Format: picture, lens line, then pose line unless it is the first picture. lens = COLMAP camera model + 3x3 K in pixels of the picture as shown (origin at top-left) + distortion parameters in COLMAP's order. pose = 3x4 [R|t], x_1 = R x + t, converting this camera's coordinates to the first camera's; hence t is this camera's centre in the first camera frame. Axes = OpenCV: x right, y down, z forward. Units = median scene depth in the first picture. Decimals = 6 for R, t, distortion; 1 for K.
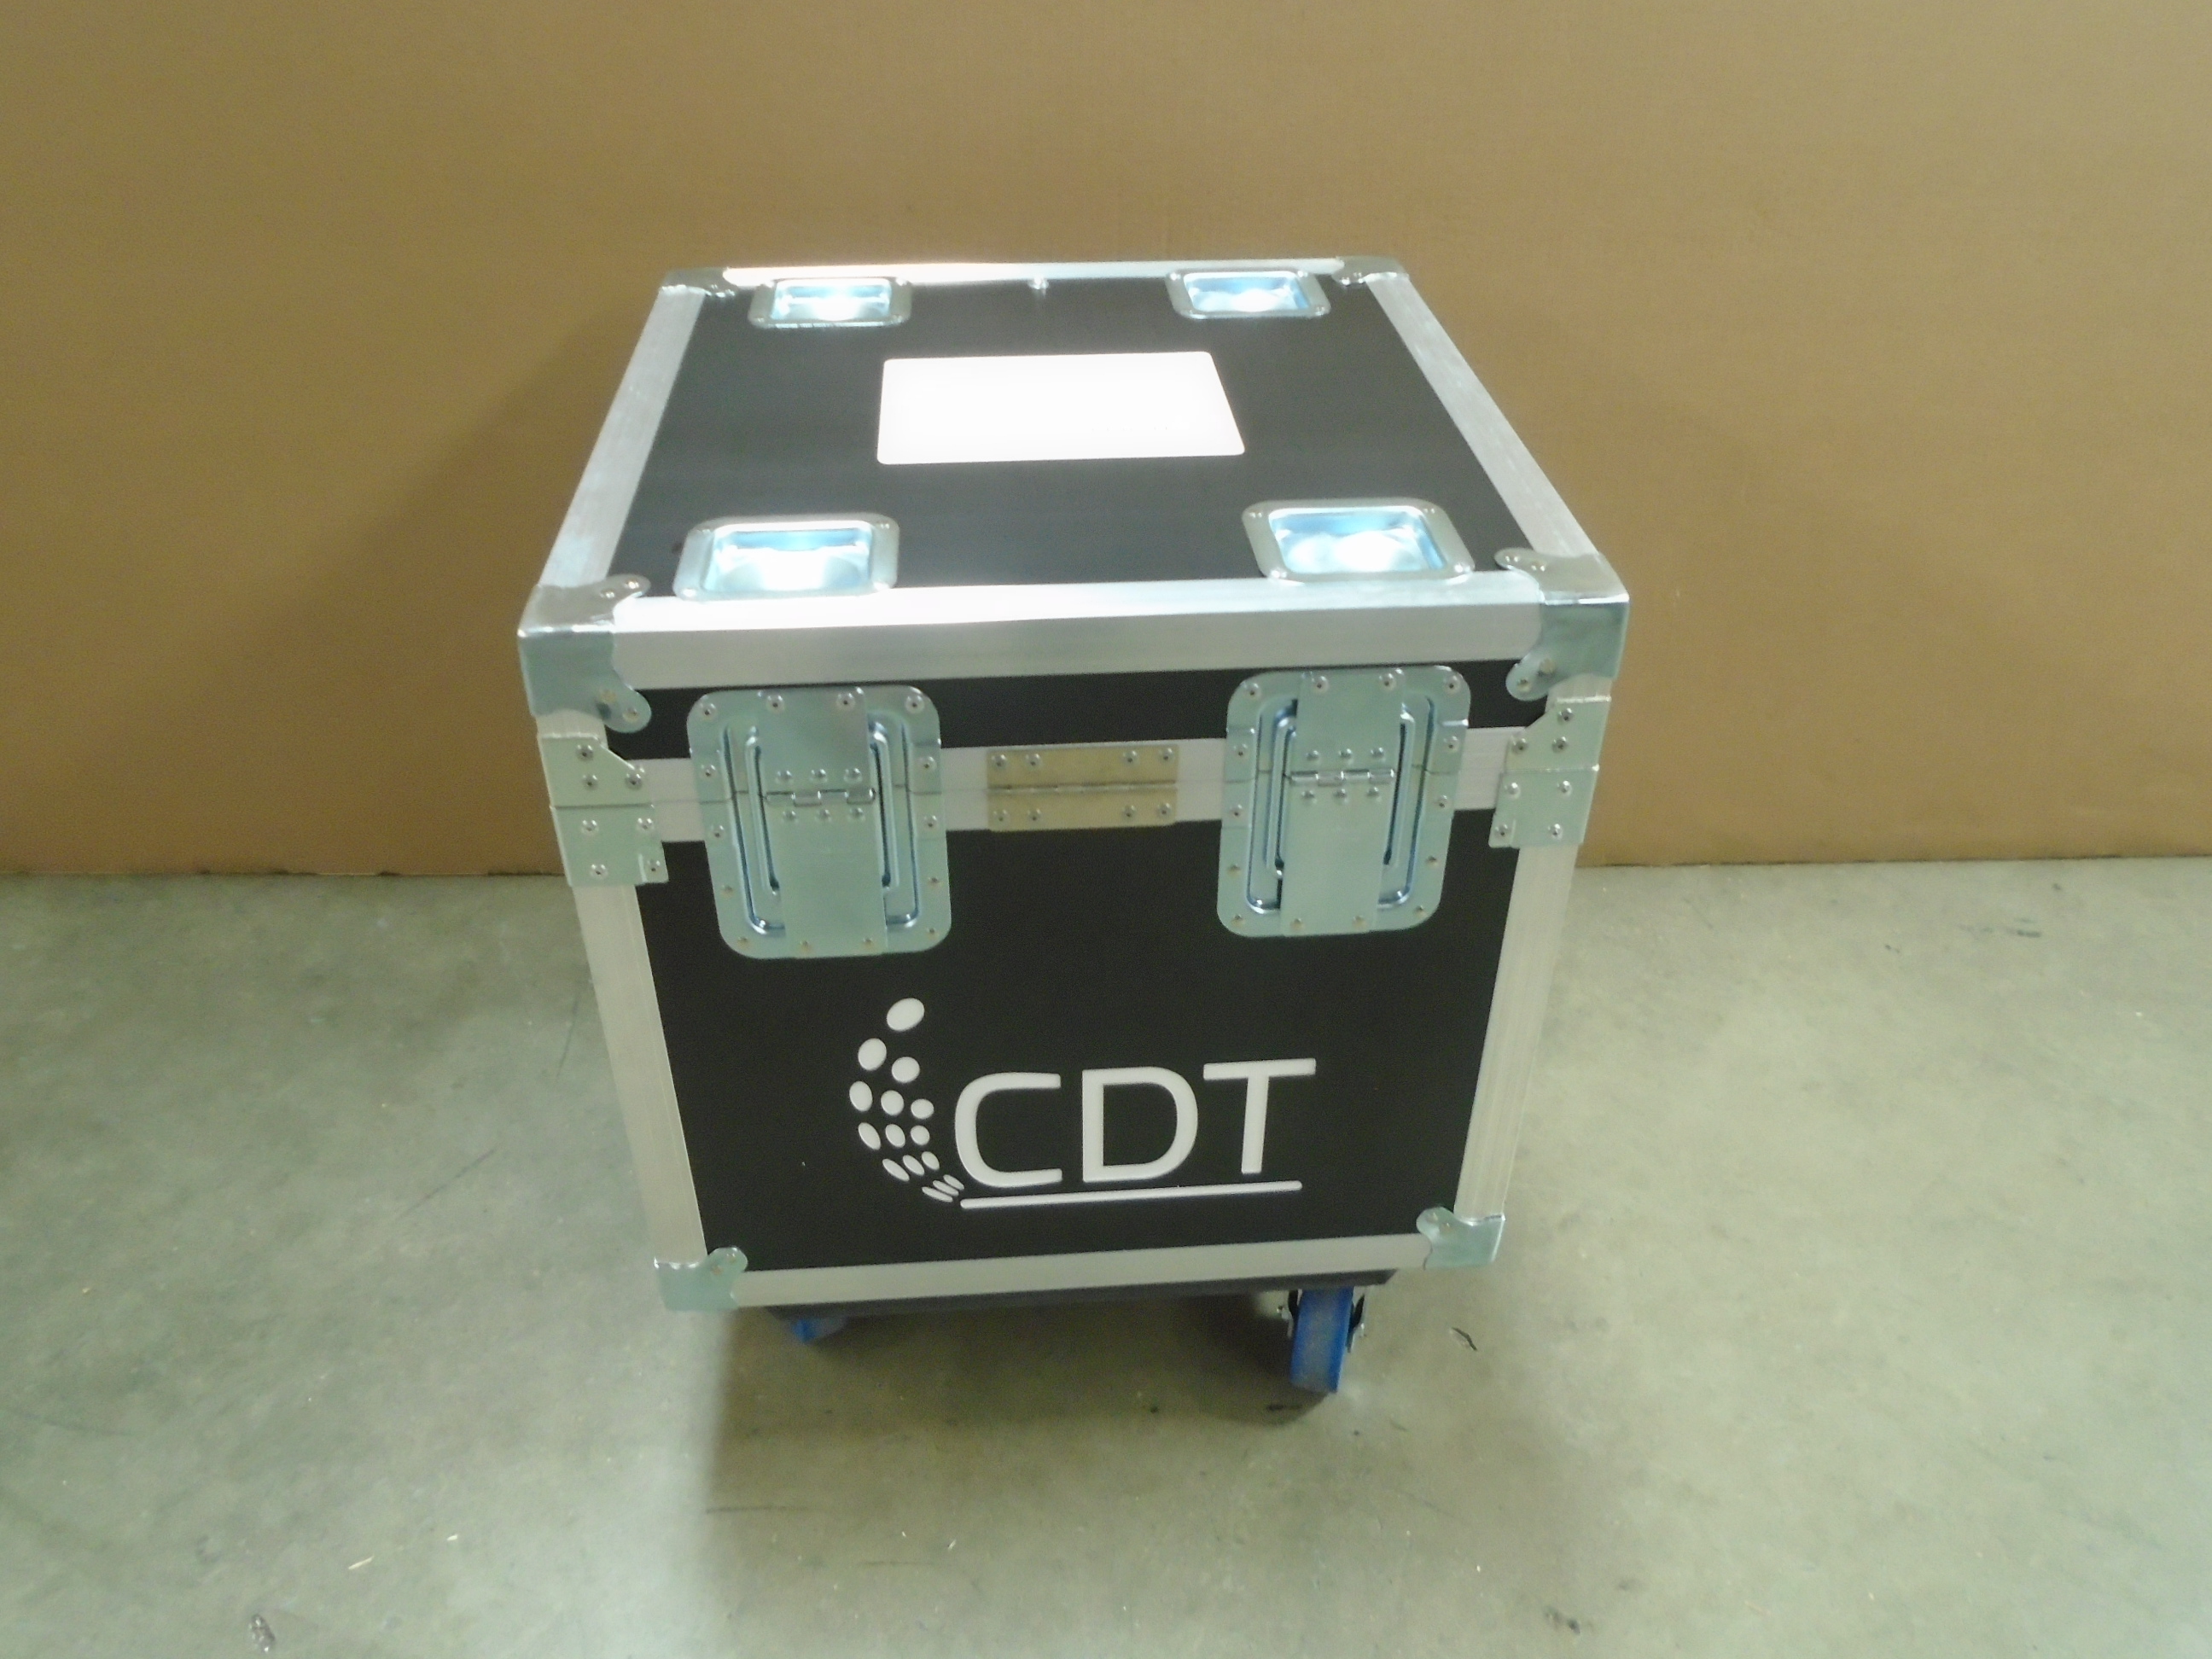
lens RADIAL K [[1706.4, 0, 1104.2], [0, 1706.4, 815.3], [0, 0, 1]] dist [-0.007580, -0.002177]
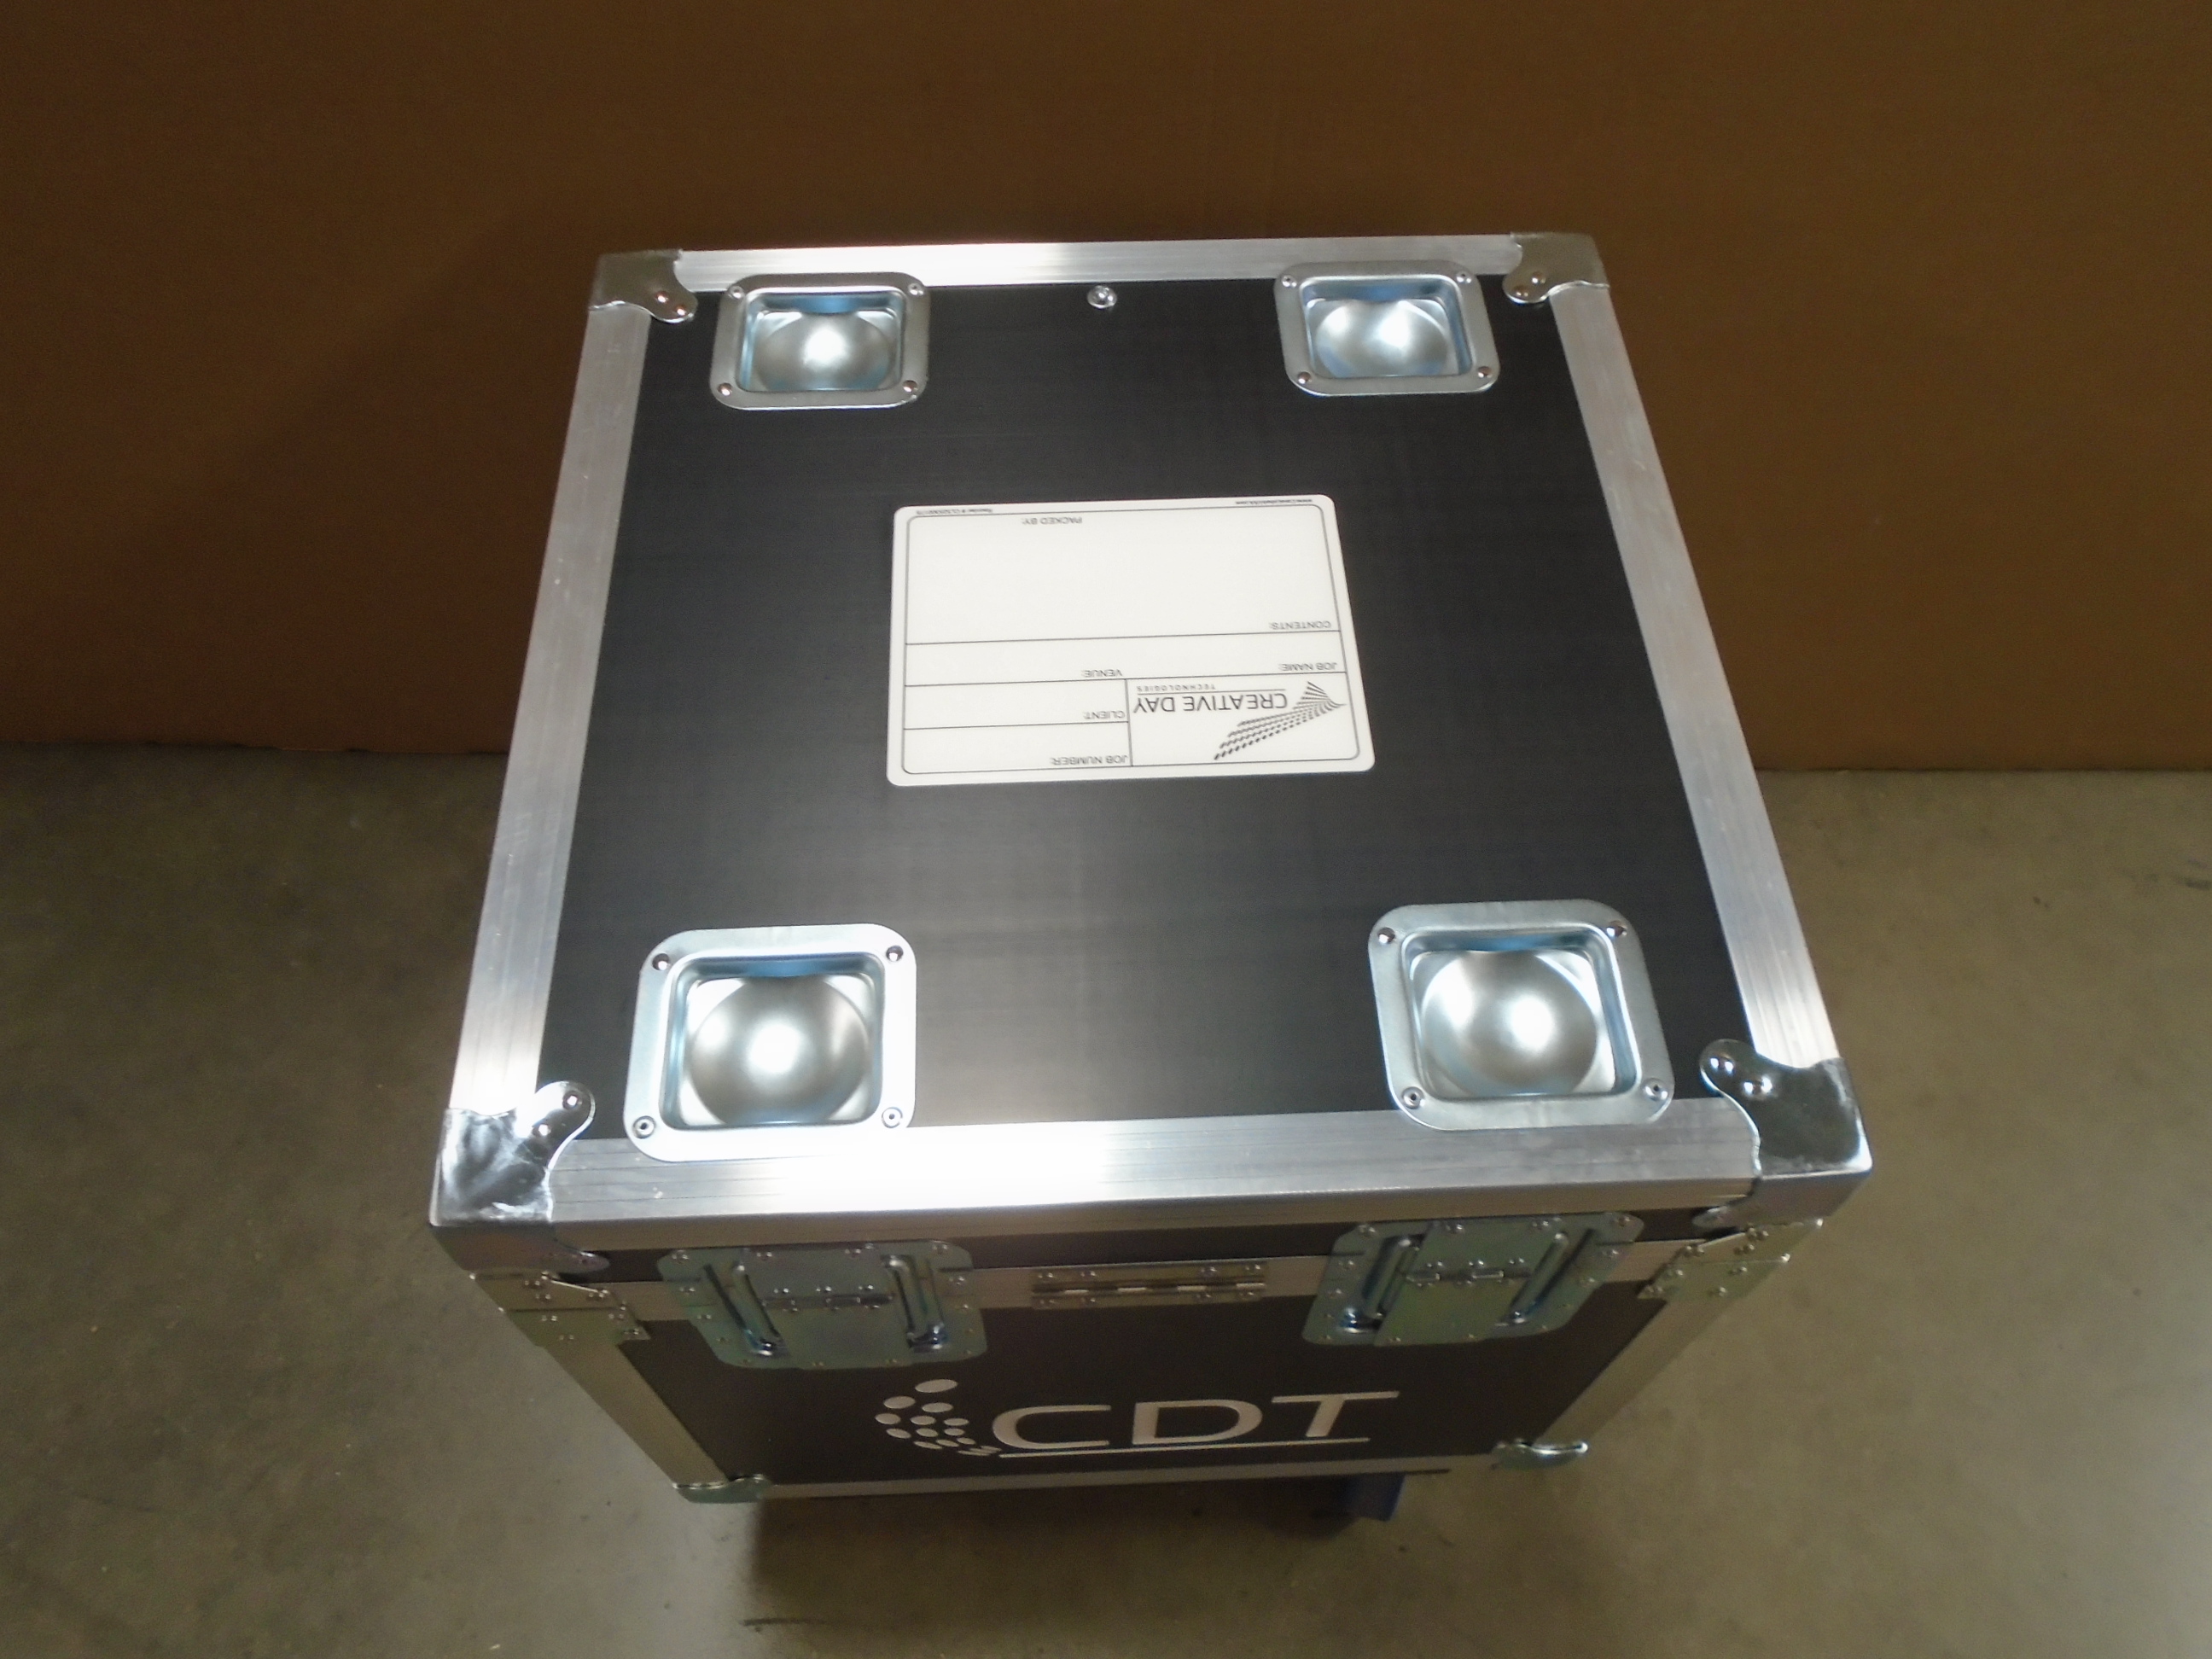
lens RADIAL K [[1706.1, 0, 1107.1], [0, 1706.1, 814.8], [0, 0, 1]] dist [-0.009331, 0.001789]
pose [[0.999451, 0.029584, -0.014902, -0.022802], [-0.021938, 0.928218, 0.371389, -0.450462], [0.024819, -0.370858, 0.928358, 0.281245]]
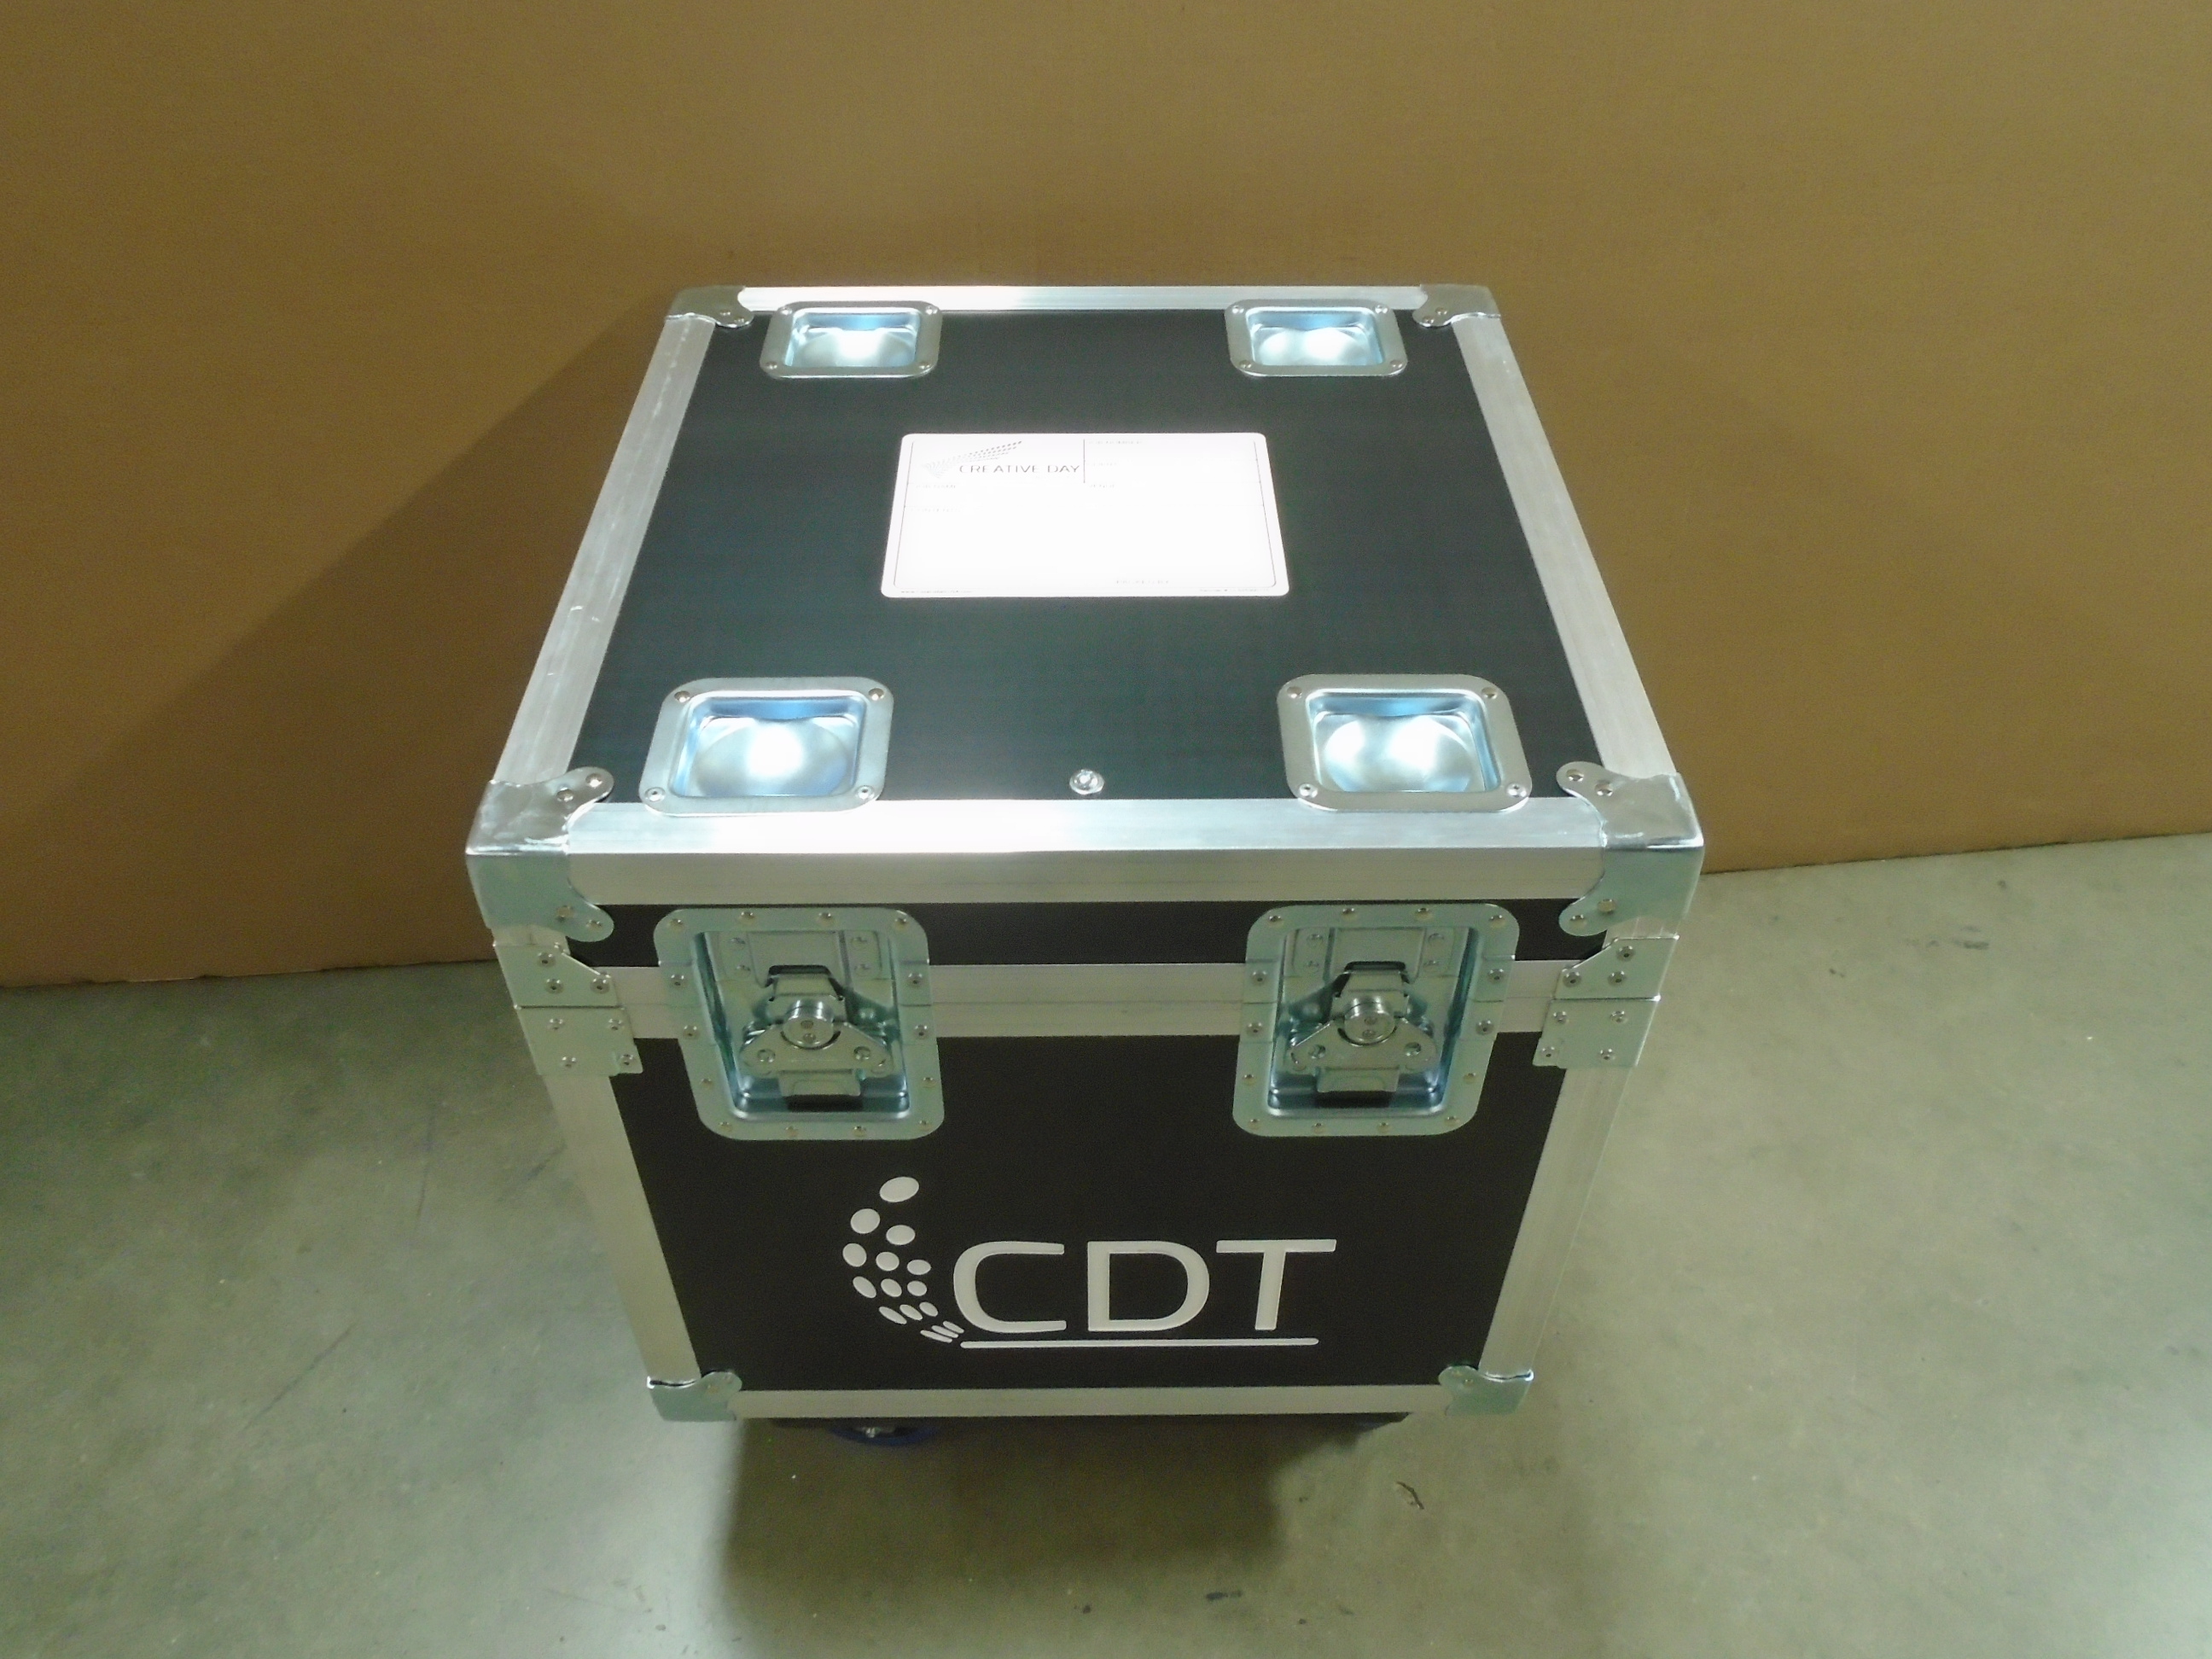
lens RADIAL K [[1706.4, 0, 1104.2], [0, 1706.4, 815.3], [0, 0, 1]] dist [-0.007580, -0.002177]
pose [[0.997979, 0.040755, -0.048749, 0.032186], [-0.034097, 0.990879, 0.130370, -0.201899], [0.053618, -0.128445, 0.990266, 0.091835]]
